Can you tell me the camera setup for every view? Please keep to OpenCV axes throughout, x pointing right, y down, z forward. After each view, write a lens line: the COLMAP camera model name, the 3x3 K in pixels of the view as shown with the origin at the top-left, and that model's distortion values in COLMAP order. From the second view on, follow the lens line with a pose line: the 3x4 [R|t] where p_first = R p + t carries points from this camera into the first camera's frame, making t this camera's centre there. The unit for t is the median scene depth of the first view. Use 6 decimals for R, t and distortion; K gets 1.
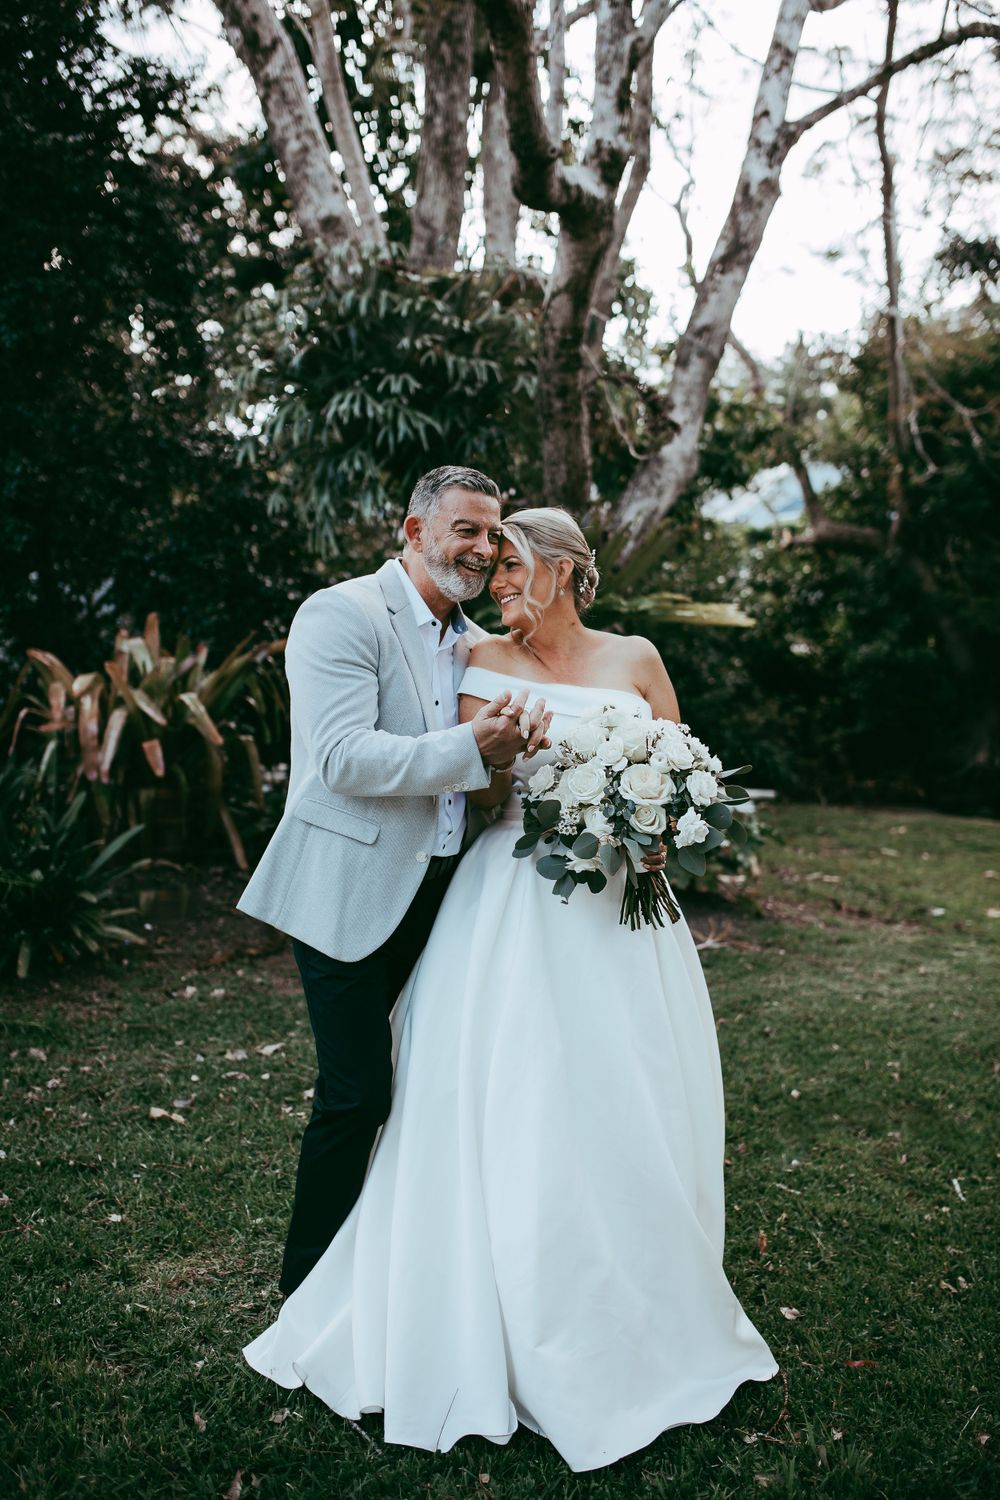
lens RADIAL K [[1436.0, 0, 489.3], [0, 1436.0, 743.8], [0, 0, 1]] dist [-0.059159, 0.109546]
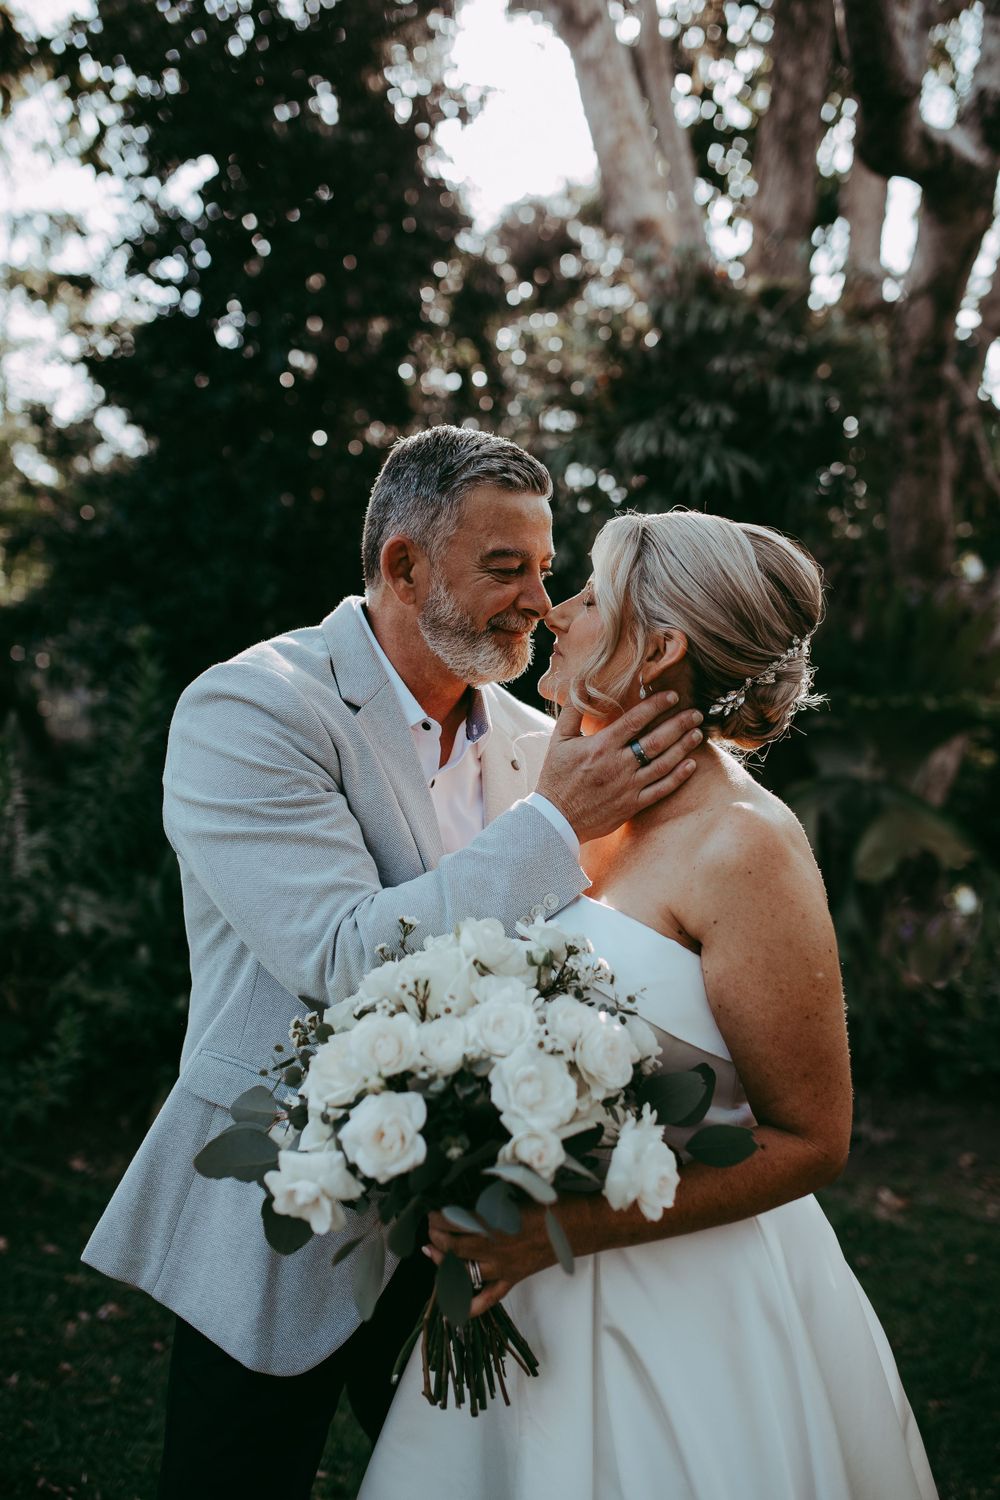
lens RADIAL K [[1436.0, 0, 489.3], [0, 1436.0, 743.8], [0, 0, 1]] dist [-0.059159, 0.109546]
pose [[0.961077, 0.069539, -0.267387, 0.046097], [-0.082746, 0.995829, -0.038431, -0.027715], [0.263599, 0.059060, 0.962823, 0.209225]]
